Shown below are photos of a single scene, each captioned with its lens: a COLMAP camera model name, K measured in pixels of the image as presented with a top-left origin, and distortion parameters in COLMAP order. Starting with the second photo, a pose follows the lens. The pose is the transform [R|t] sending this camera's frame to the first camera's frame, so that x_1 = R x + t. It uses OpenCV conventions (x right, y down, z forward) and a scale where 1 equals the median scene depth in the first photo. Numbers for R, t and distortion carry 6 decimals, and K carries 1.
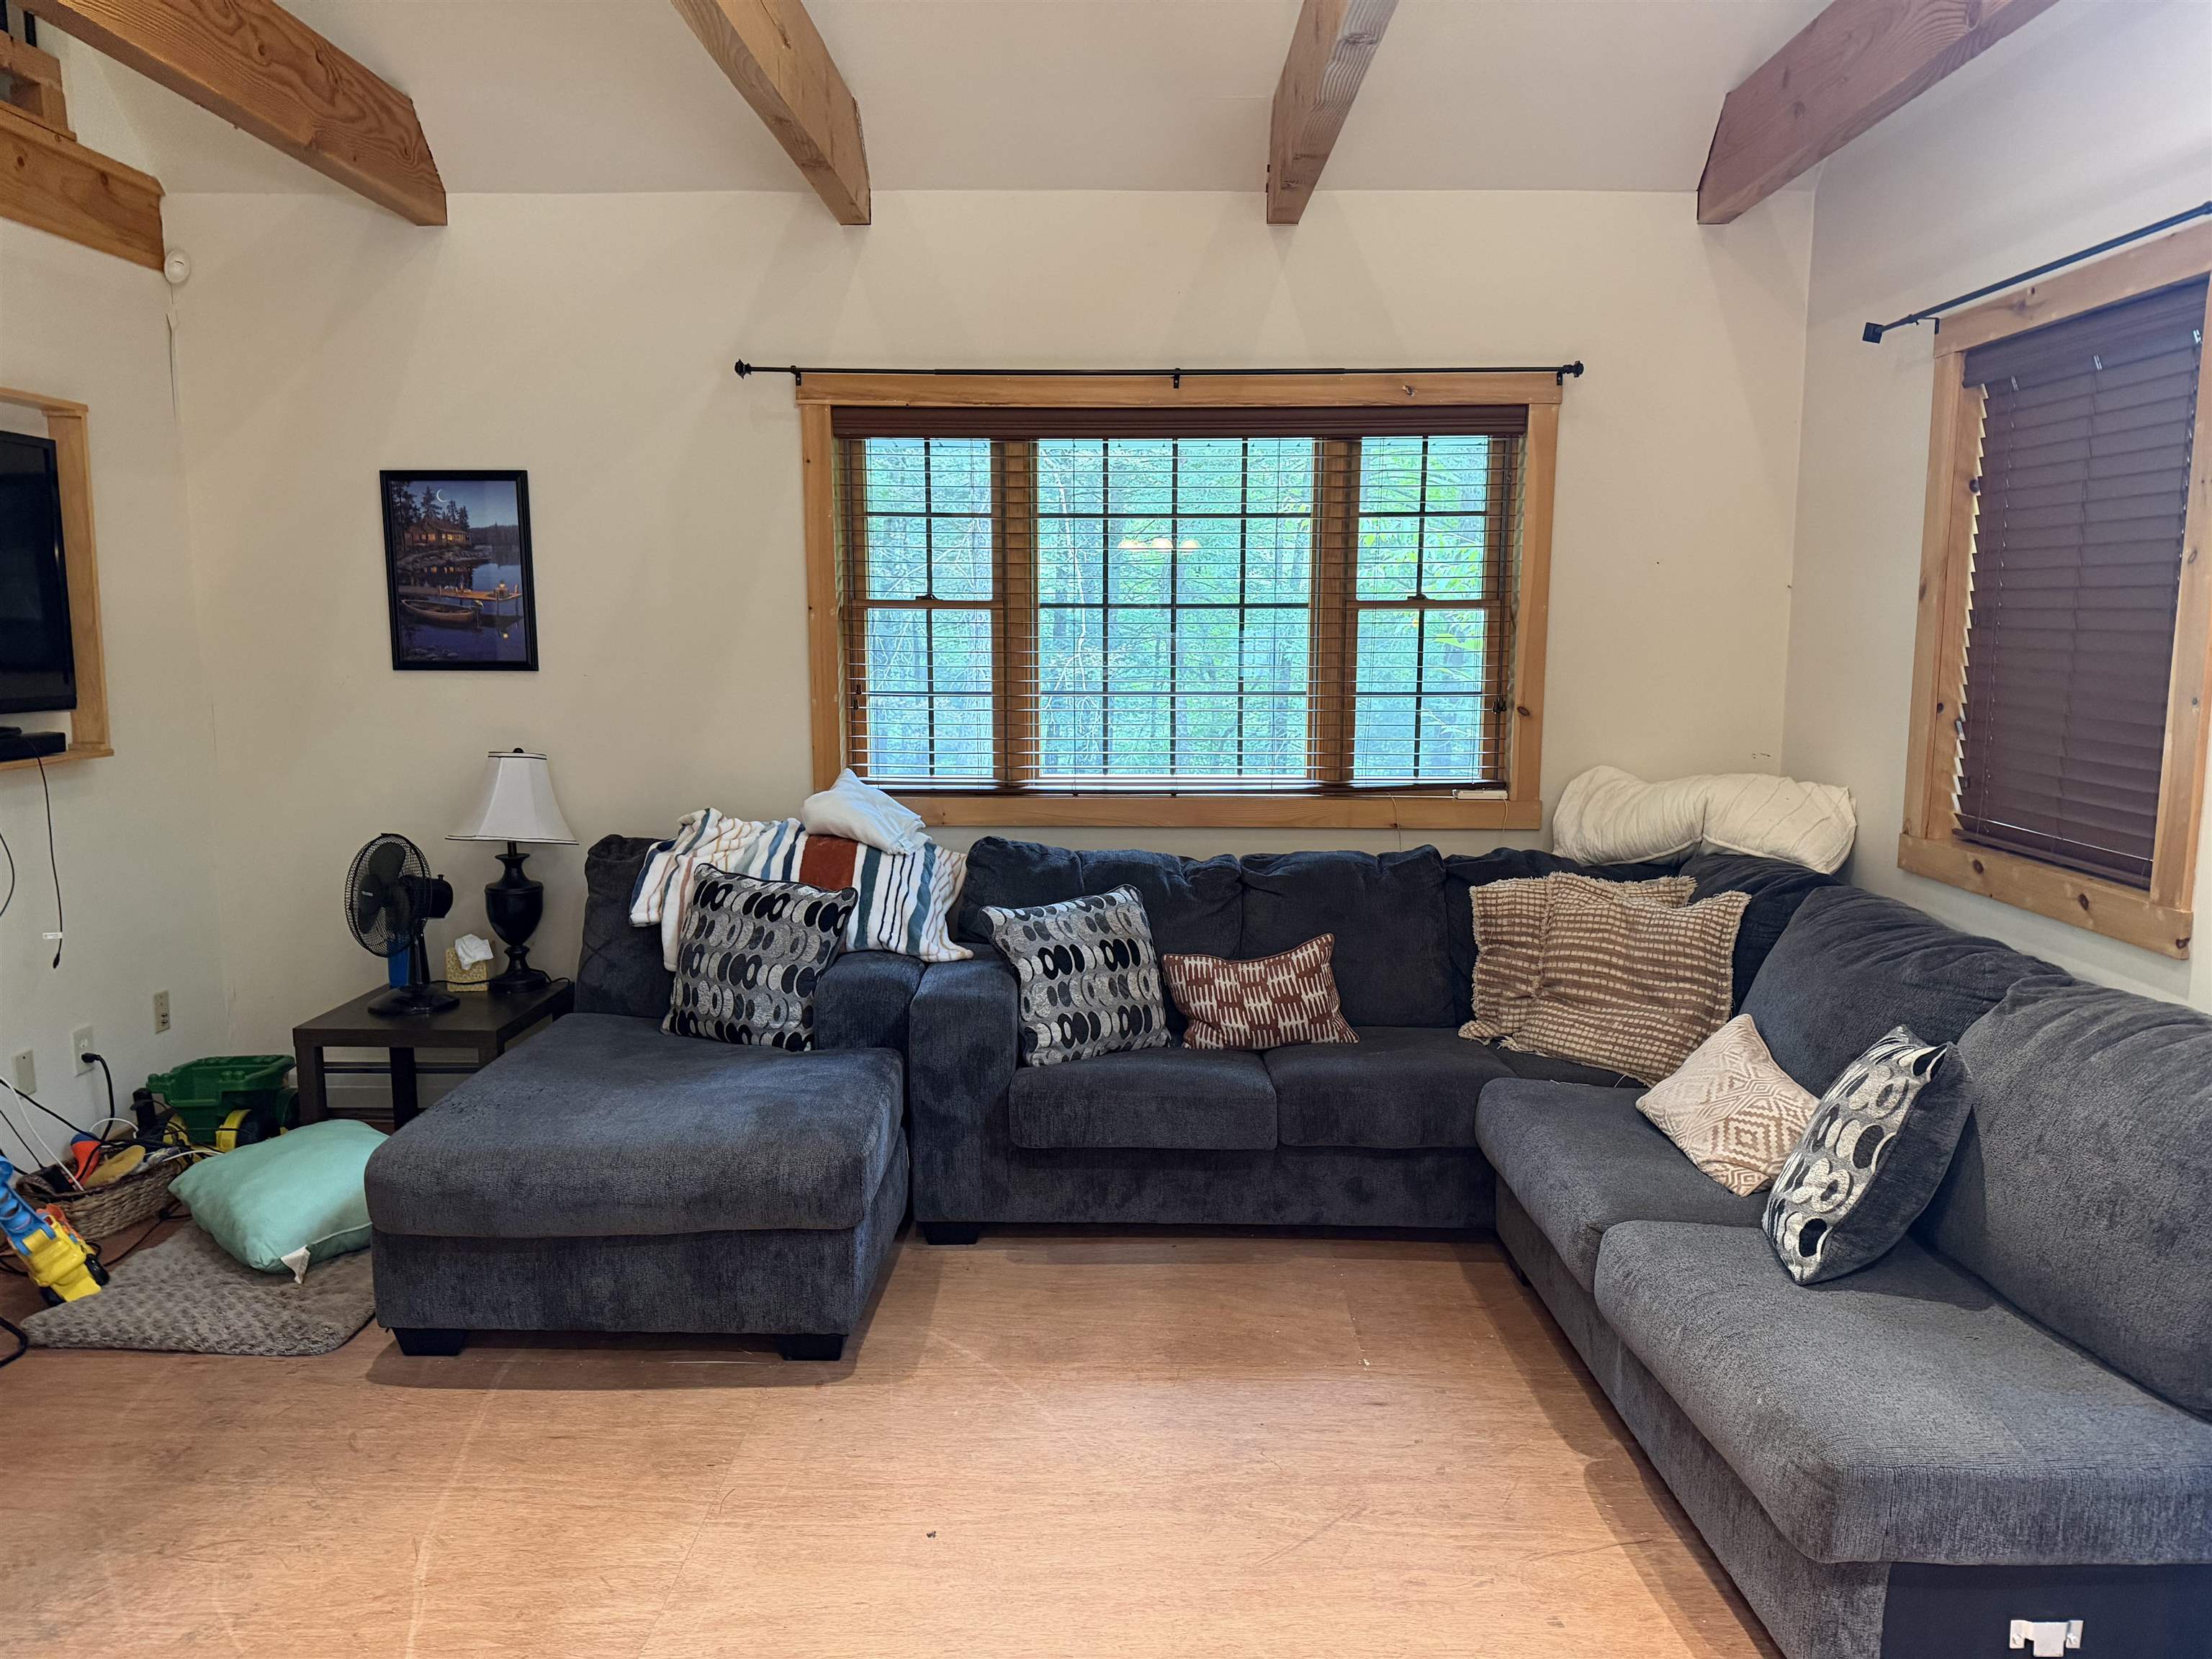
lens RADIAL K [[1563.1, 0, 1101.7], [0, 1563.1, 835.7], [0, 0, 1]] dist [0.067986, -0.082516]
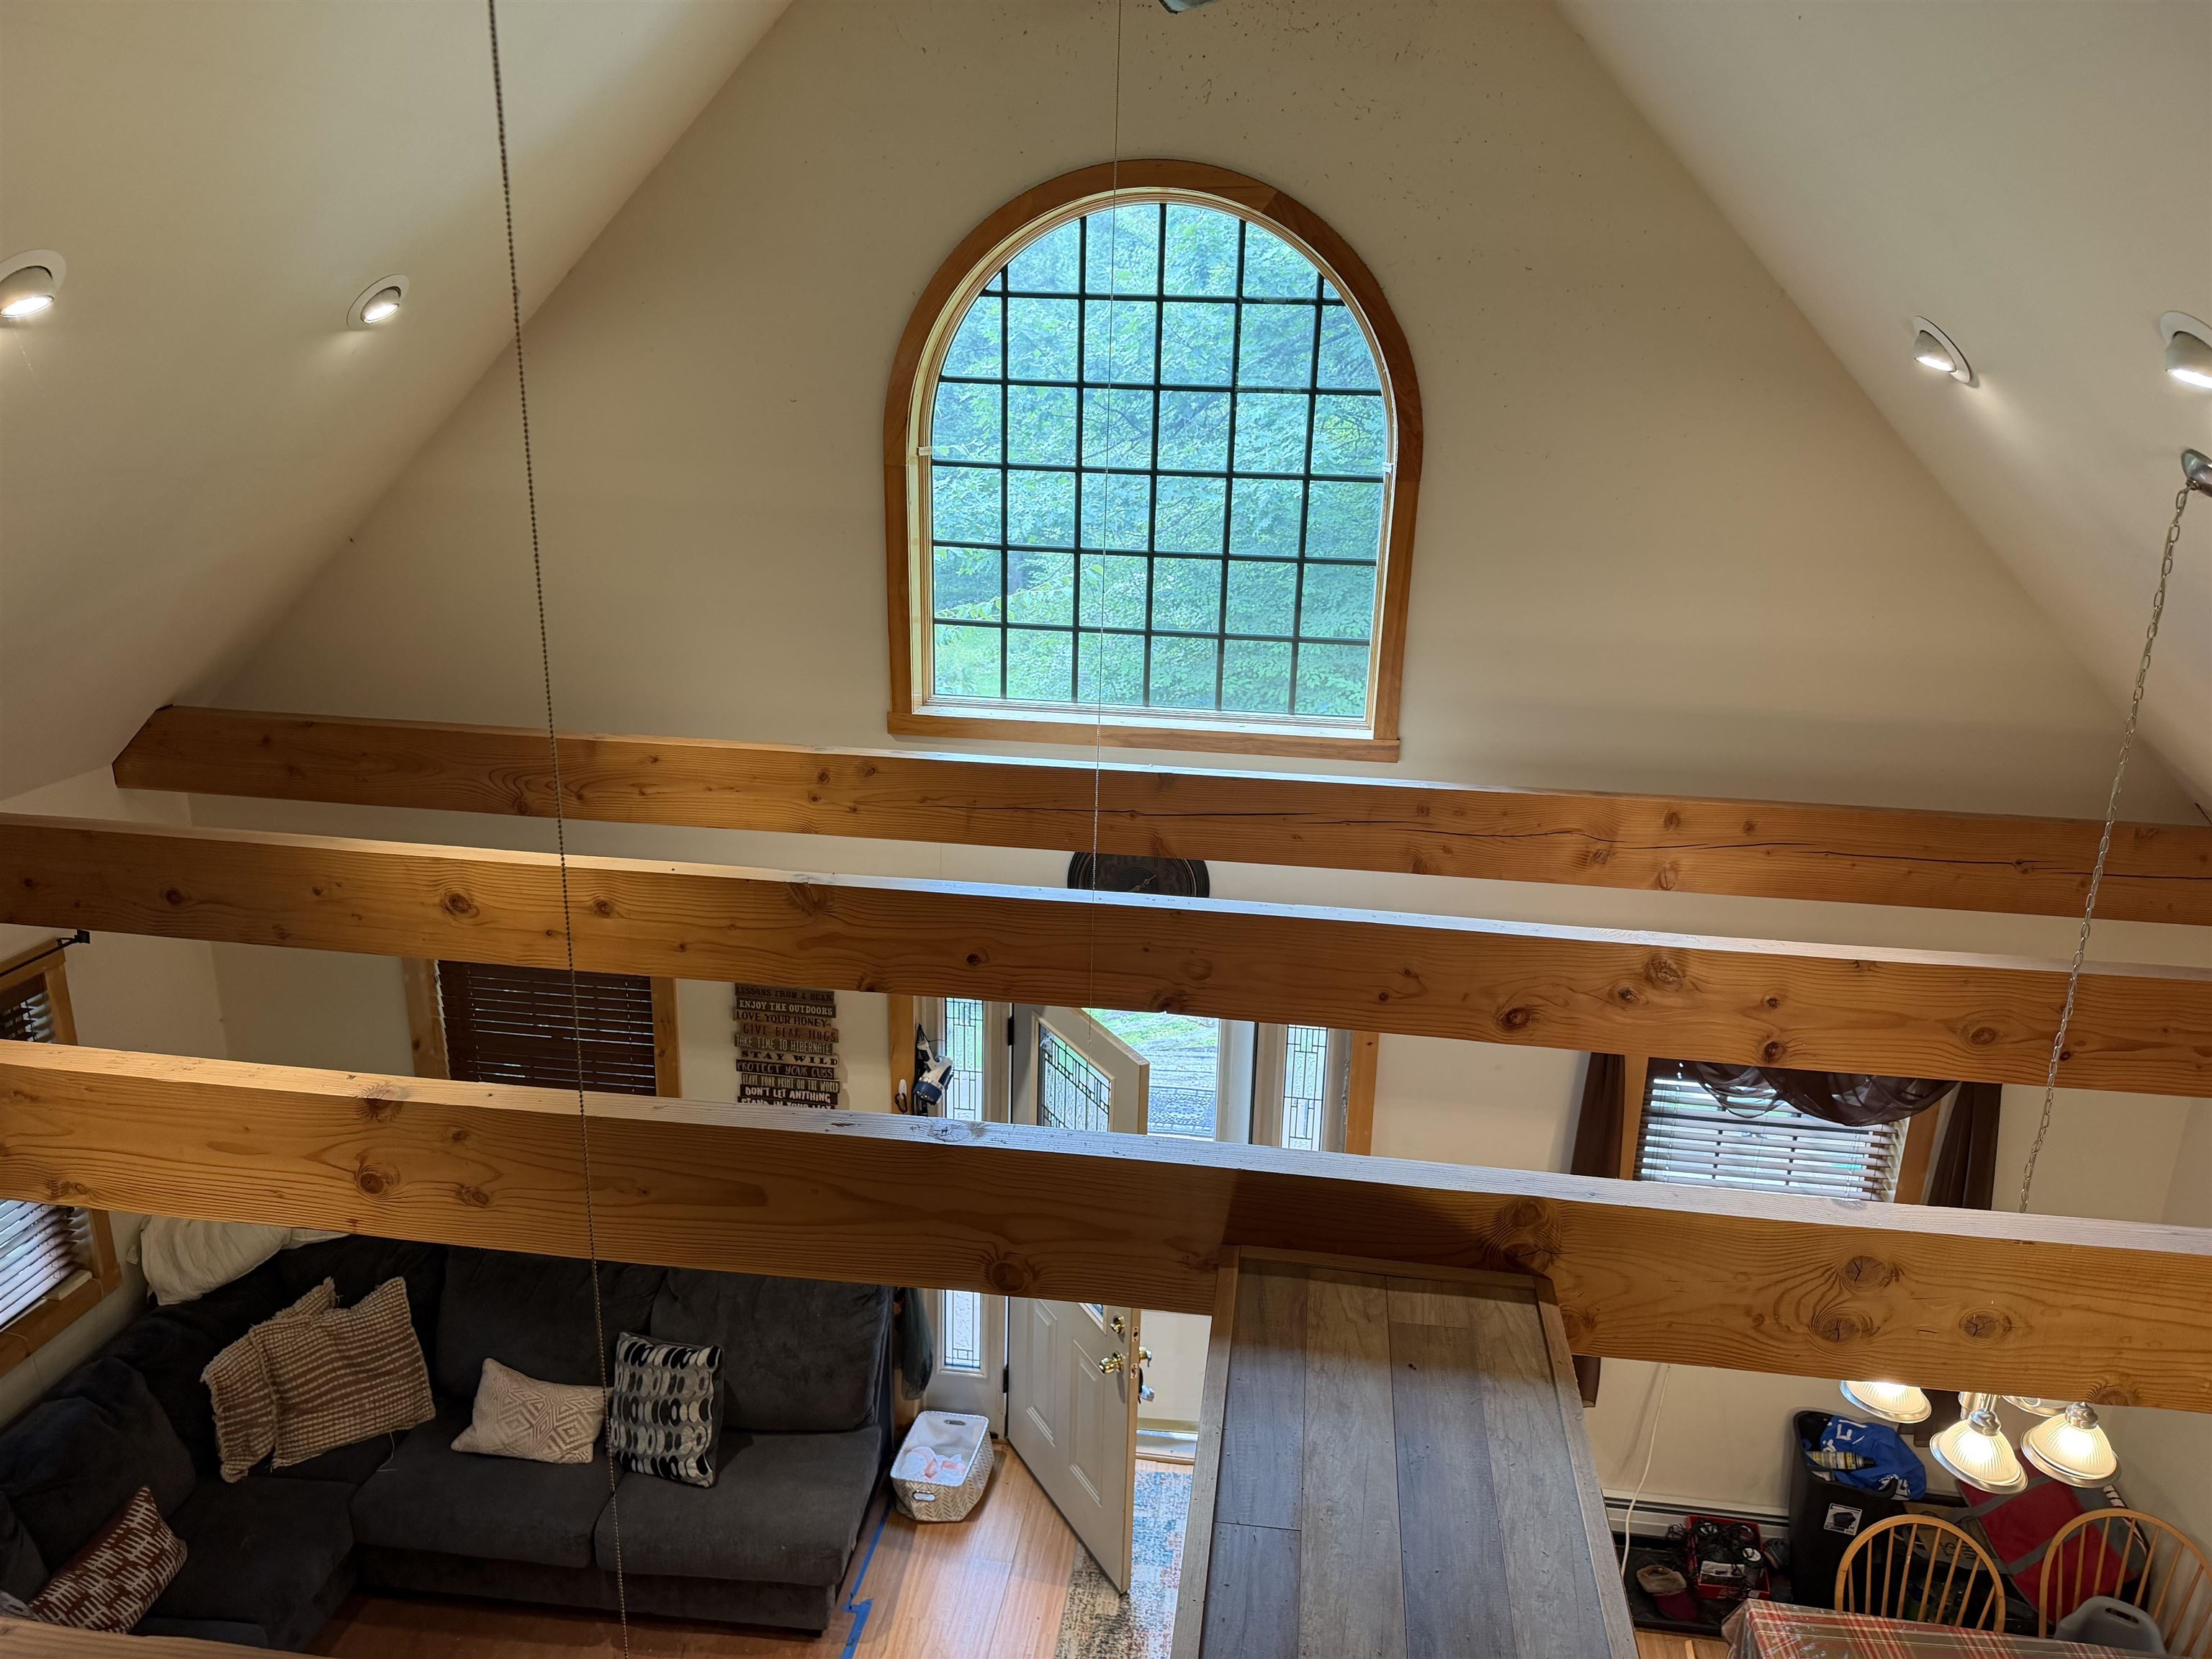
lens RADIAL K [[1618.9, 0, 1097.2], [0, 1618.9, 831.4], [0, 0, 1]] dist [0.053232, -0.041344]
pose [[0.125643, -0.307672, 0.943160, -0.799829], [0.110148, 0.949143, 0.294951, -0.709276], [-0.985942, 0.066829, 0.153143, 0.070435]]
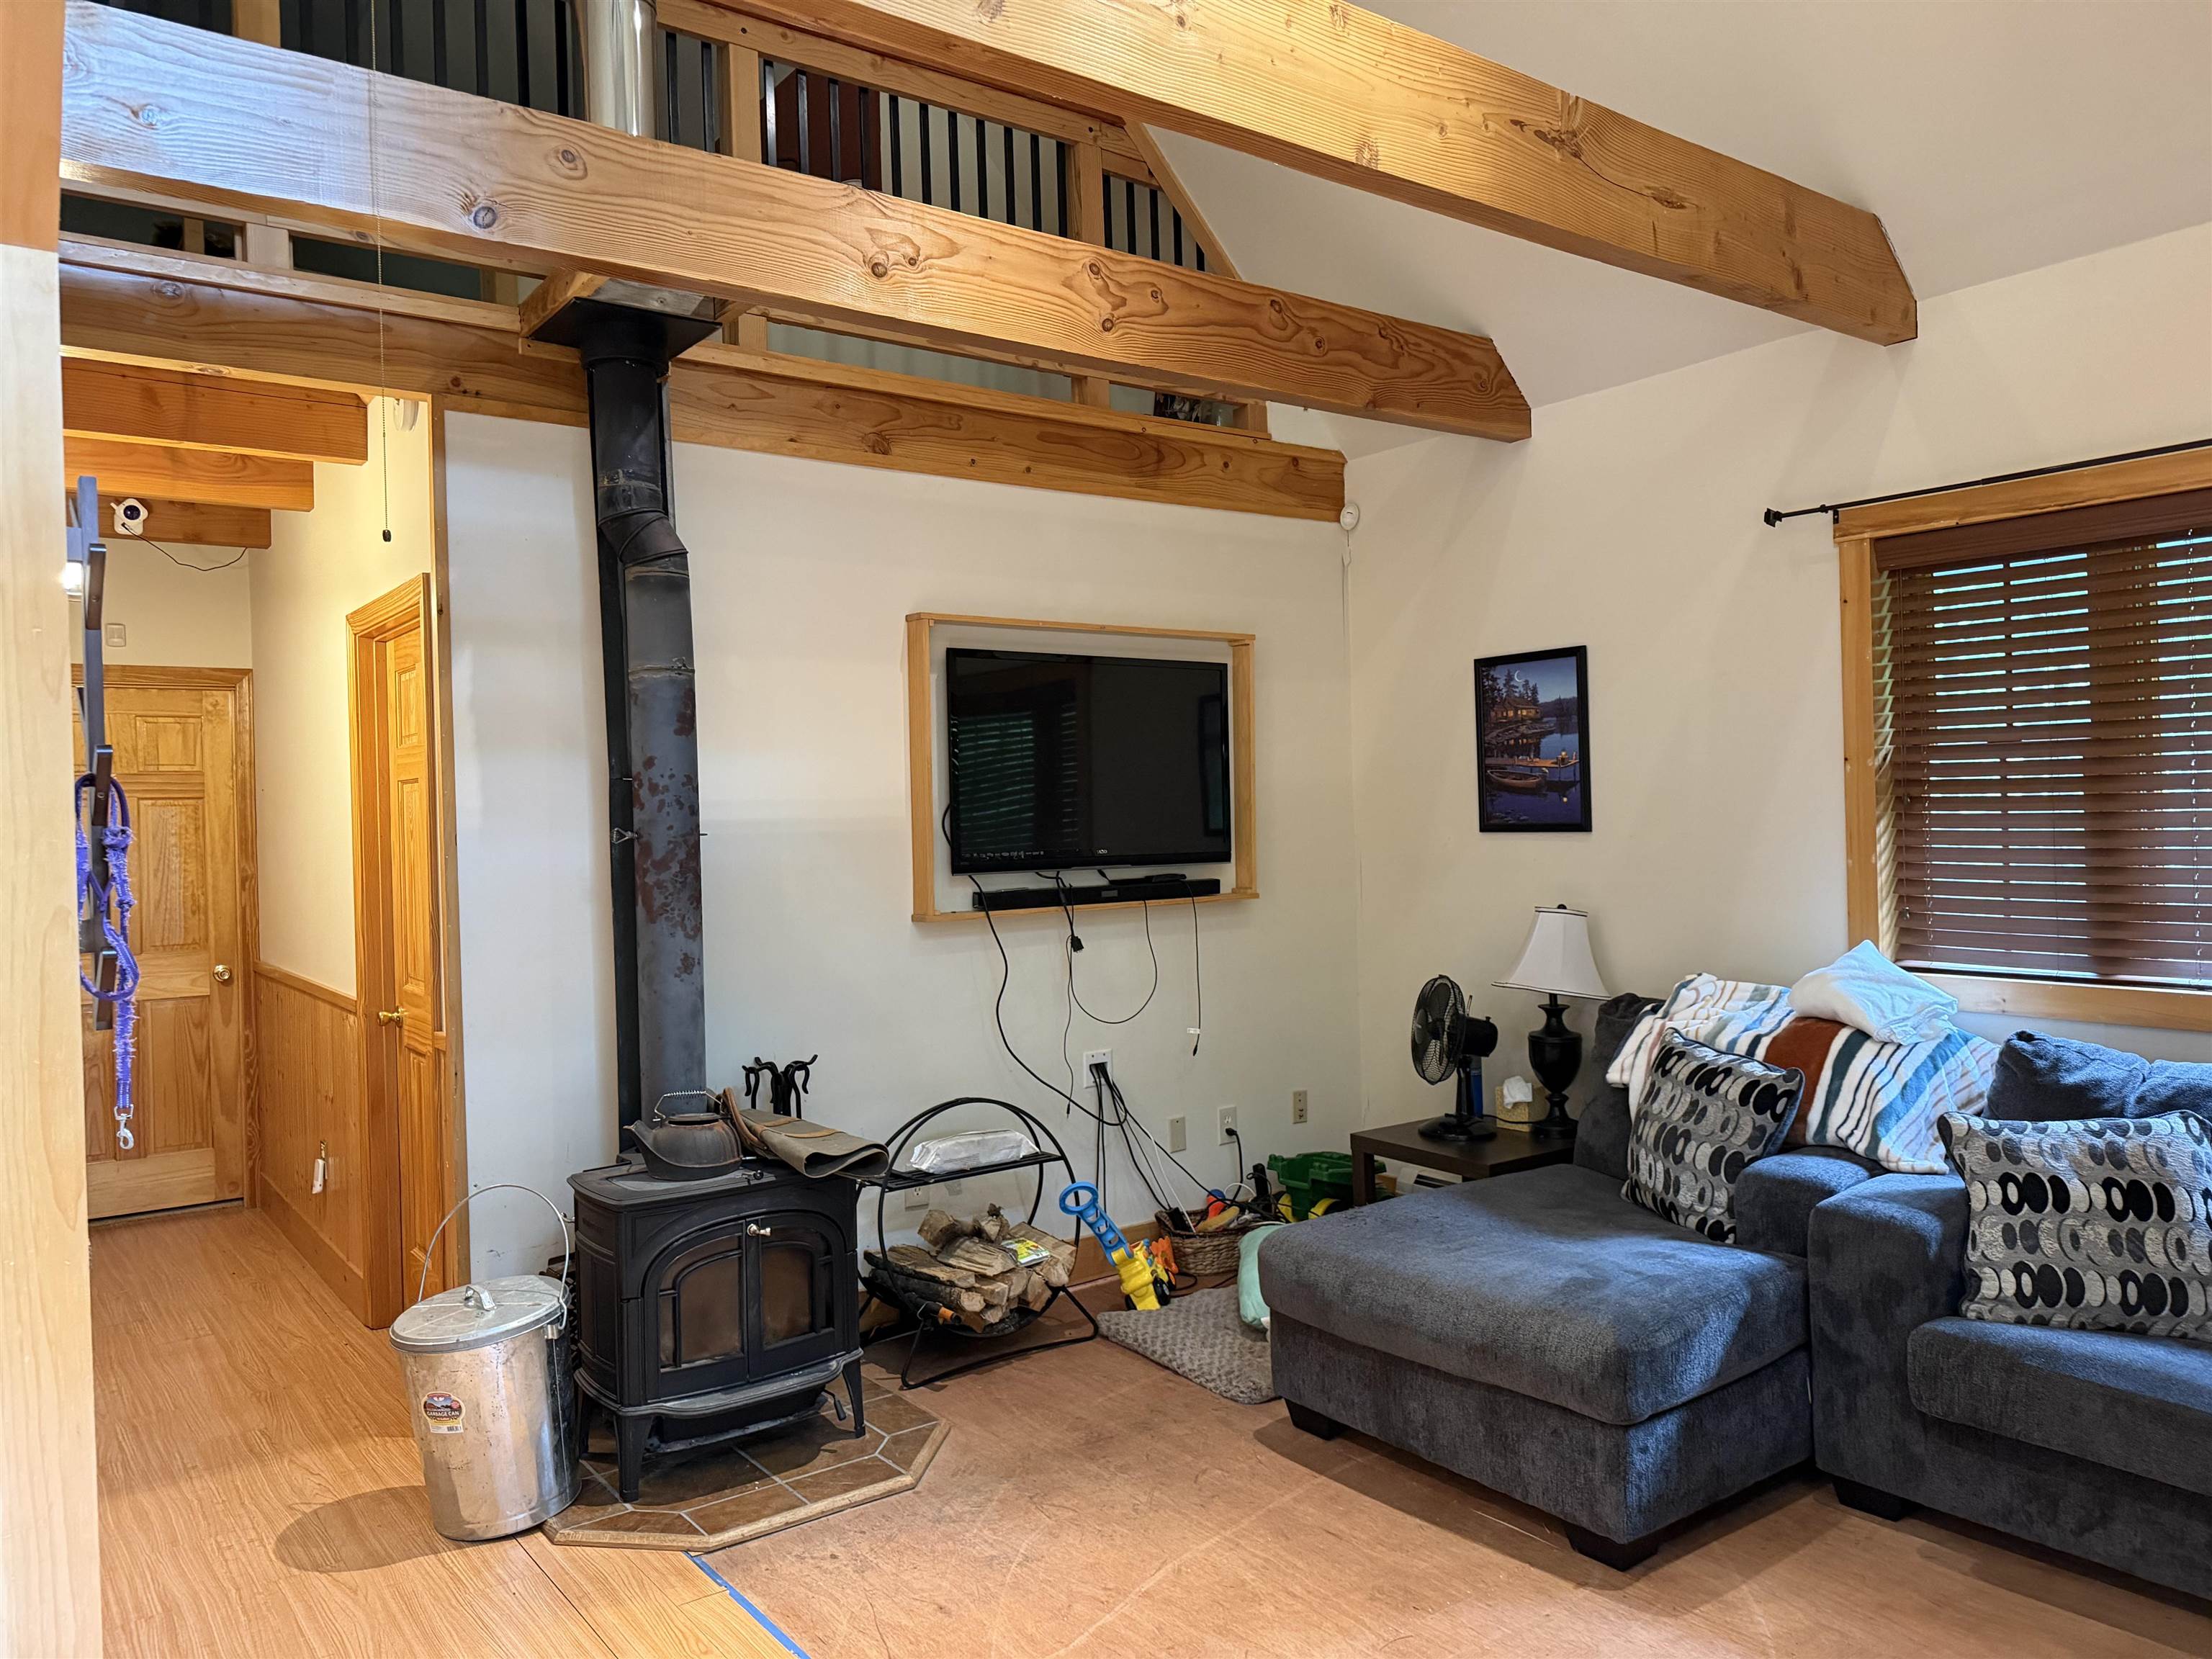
lens RADIAL K [[1553.0, 0, 1066.8], [0, 1553.0, 832.3], [0, 0, 1]] dist [0.083442, -0.087449]
pose [[0.600644, -0.004964, -0.799501, 0.310791], [-0.082562, 0.994250, -0.068199, -0.005850], [0.795242, 0.106972, 0.596781, 0.120747]]
